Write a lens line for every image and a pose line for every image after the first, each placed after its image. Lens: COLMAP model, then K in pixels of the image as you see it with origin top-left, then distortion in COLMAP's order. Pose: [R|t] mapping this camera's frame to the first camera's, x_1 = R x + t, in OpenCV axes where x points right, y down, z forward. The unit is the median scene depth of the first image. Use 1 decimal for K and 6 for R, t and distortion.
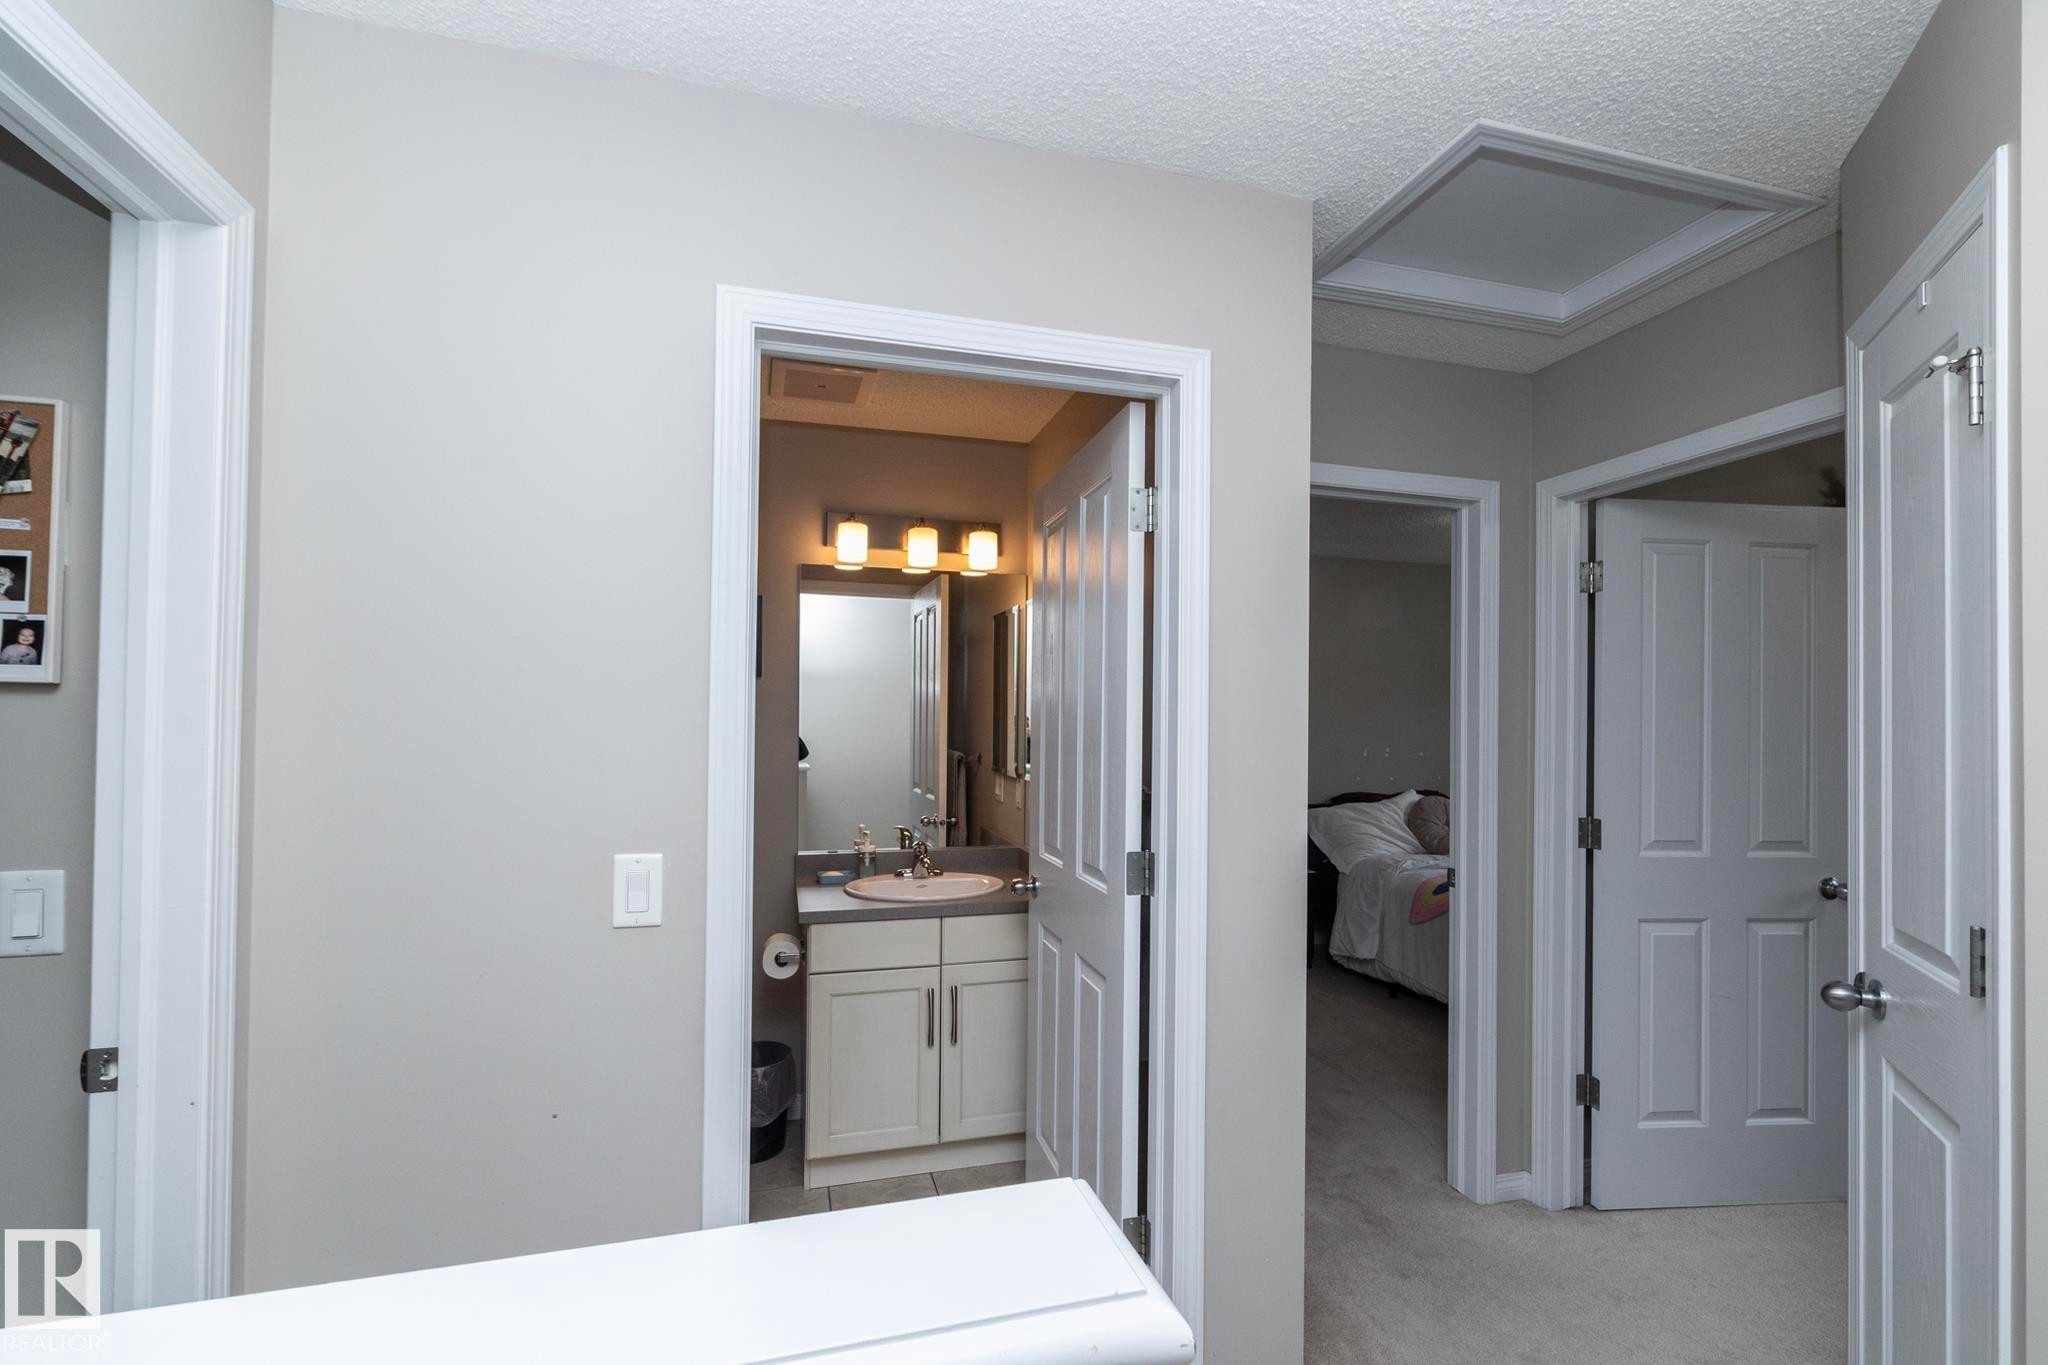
lens RADIAL K [[869.4, 0, 1023.9], [0, 869.4, 712.3], [0, 0, 1]] dist [-0.000496, -0.000383]
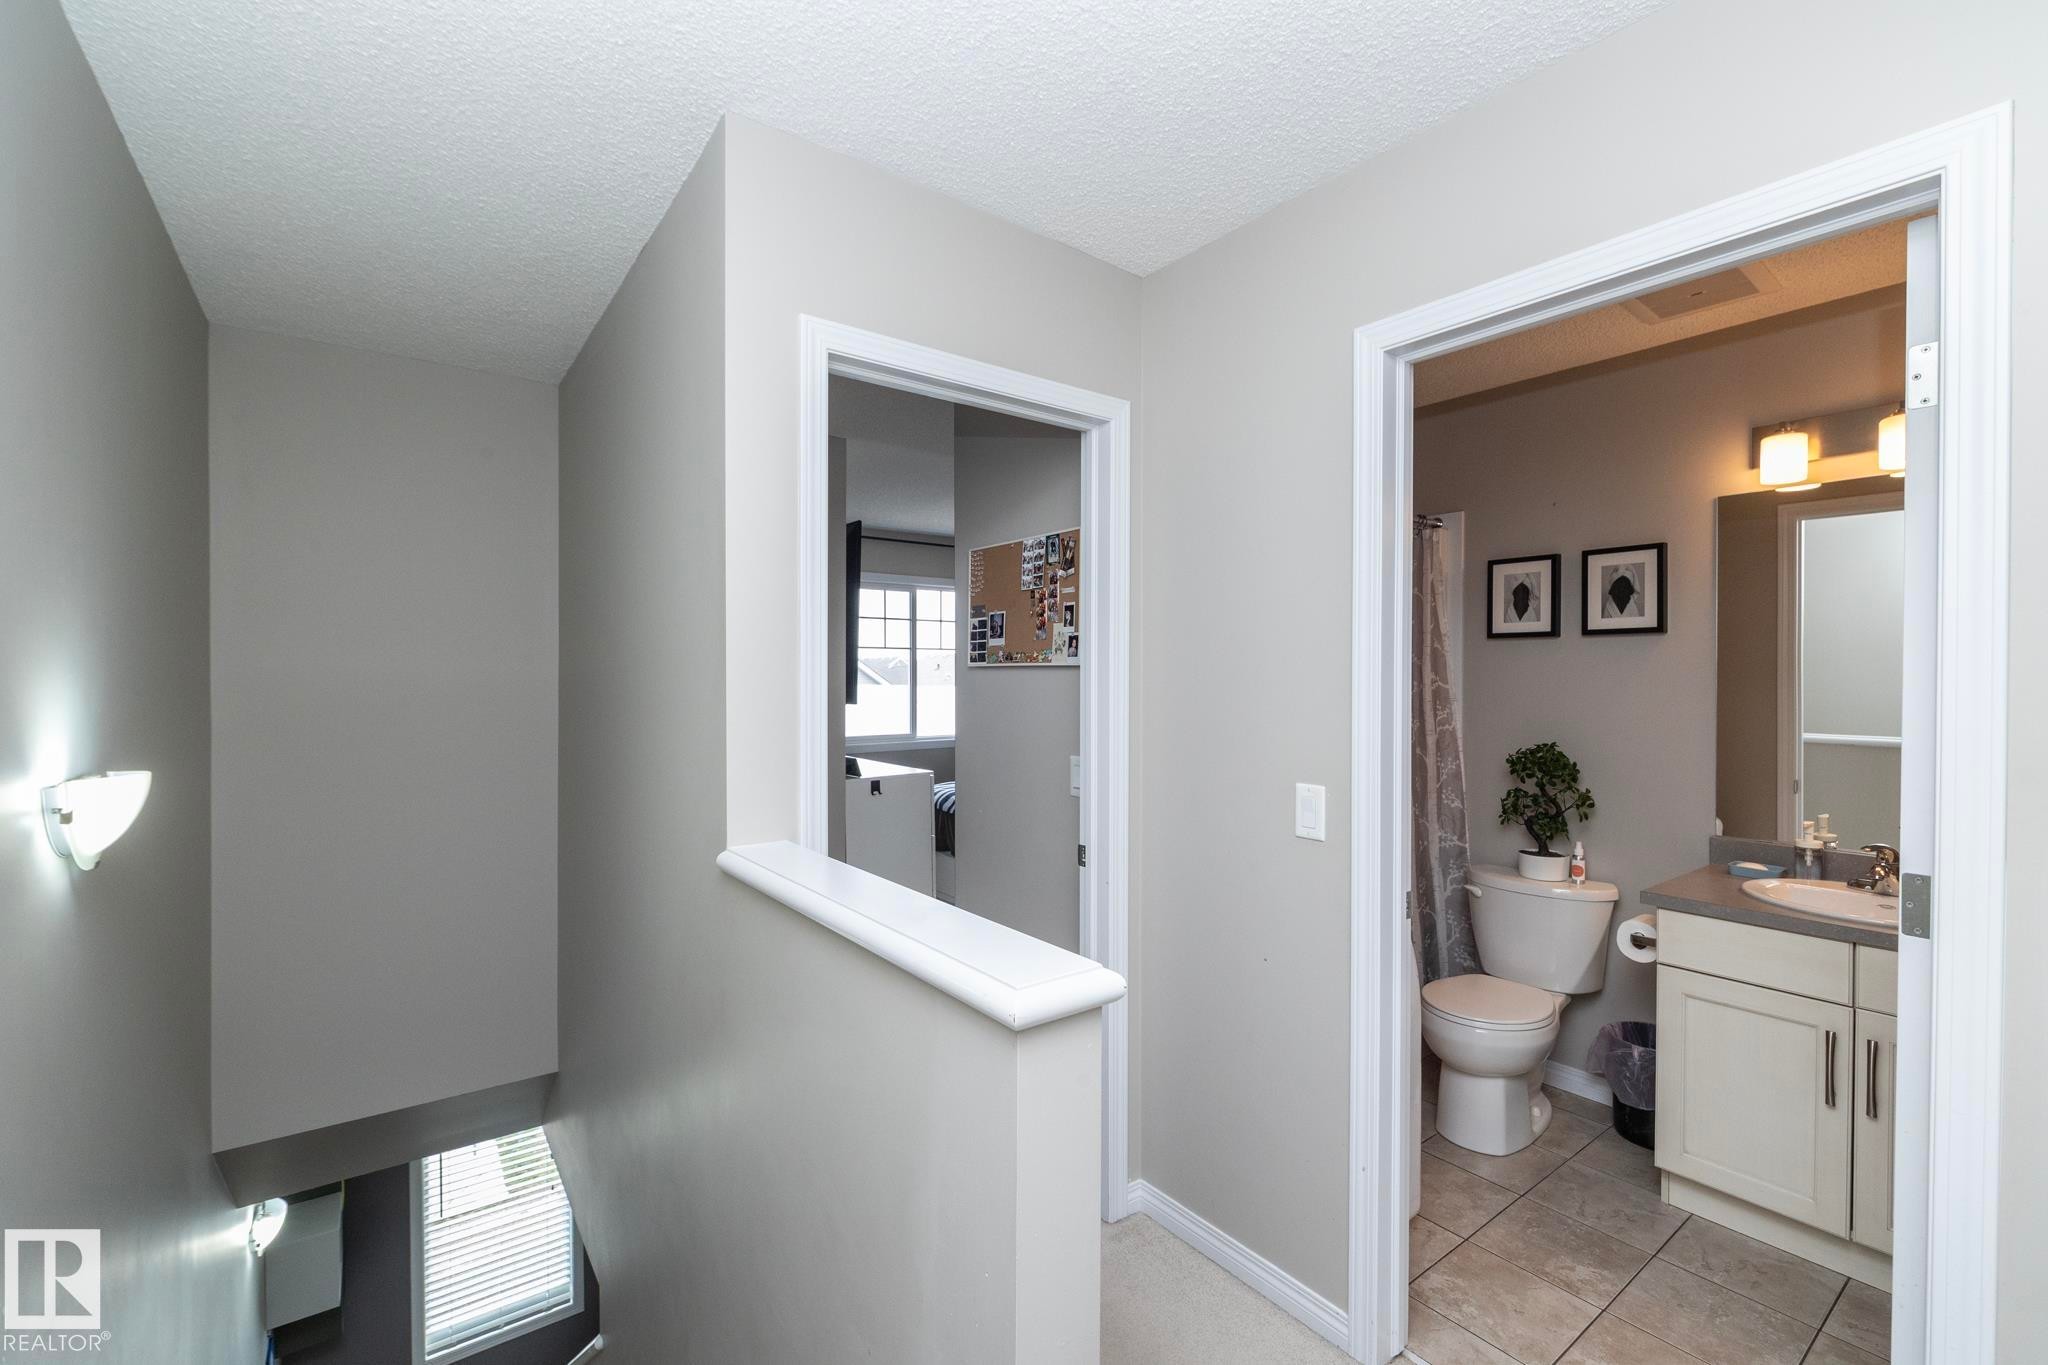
lens RADIAL K [[869.4, 0, 1017.7], [0, 869.4, 687.0], [0, 0, 1]] dist [-0.000496, -0.000383]
pose [[0.355863, 0.007086, -0.934511, 0.350562], [0.013107, 0.999835, 0.012572, -0.005043], [0.934446, -0.016723, 0.355711, 0.061823]]
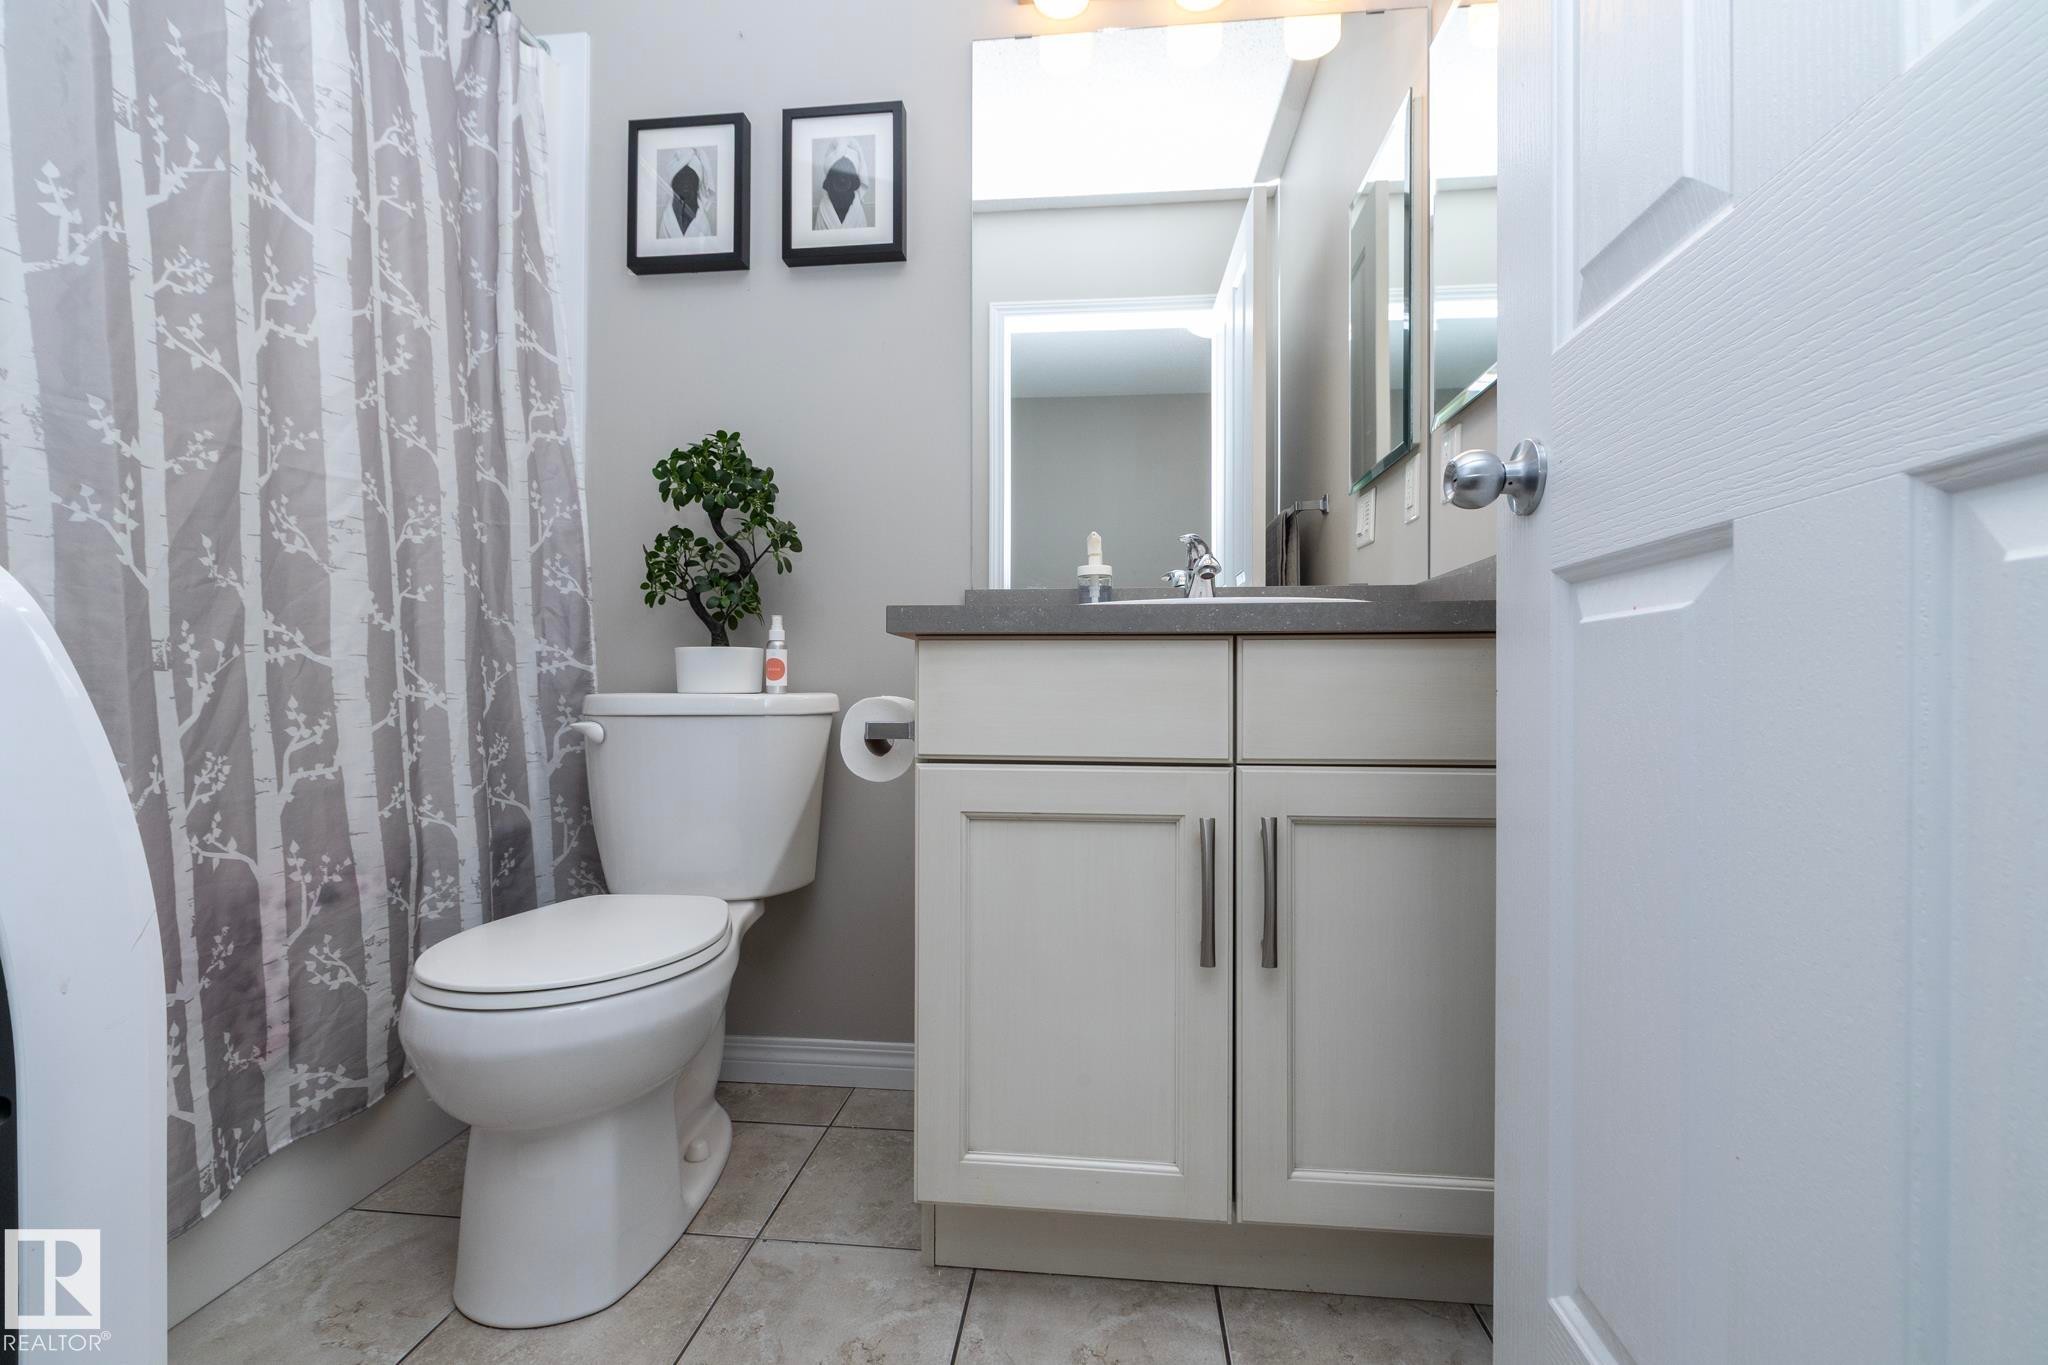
lens RADIAL K [[869.4, 0, 1025.3], [0, 869.4, 678.1], [0, 0, 1]] dist [-0.000496, -0.000383]
pose [[0.930388, -0.008032, -0.366488, -0.040198], [0.006786, 0.999966, -0.004689, 0.256763], [0.366513, 0.001876, 0.930411, 0.612064]]
